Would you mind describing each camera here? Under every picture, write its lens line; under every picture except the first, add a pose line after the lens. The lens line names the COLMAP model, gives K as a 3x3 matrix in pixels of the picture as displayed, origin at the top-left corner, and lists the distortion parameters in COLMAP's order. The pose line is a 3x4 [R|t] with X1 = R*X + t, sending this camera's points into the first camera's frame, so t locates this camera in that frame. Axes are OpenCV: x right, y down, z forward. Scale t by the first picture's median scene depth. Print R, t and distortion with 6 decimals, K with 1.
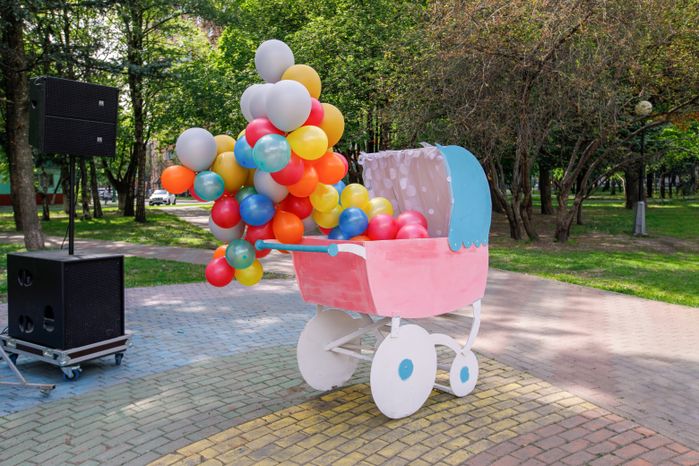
lens RADIAL K [[603.7, 0, 349.5], [0, 603.7, 233.0], [0, 0, 1]] dist [0.112926, -0.000211]
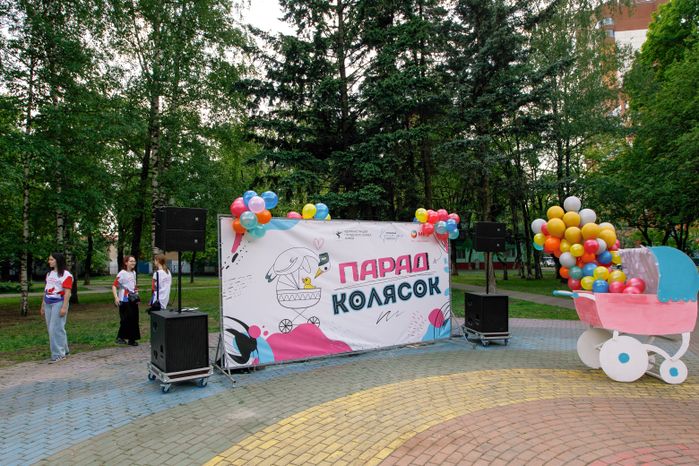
lens RADIAL K [[325.6, 0, 349.5], [0, 325.6, 233.0], [0, 0, 1]] dist [0.000161, -0.000015]
pose [[0.644656, -0.063763, -0.761809, 0.332094], [-0.060041, 0.989214, -0.133604, 0.009902], [0.762111, 0.131869, 0.633875, -0.410937]]
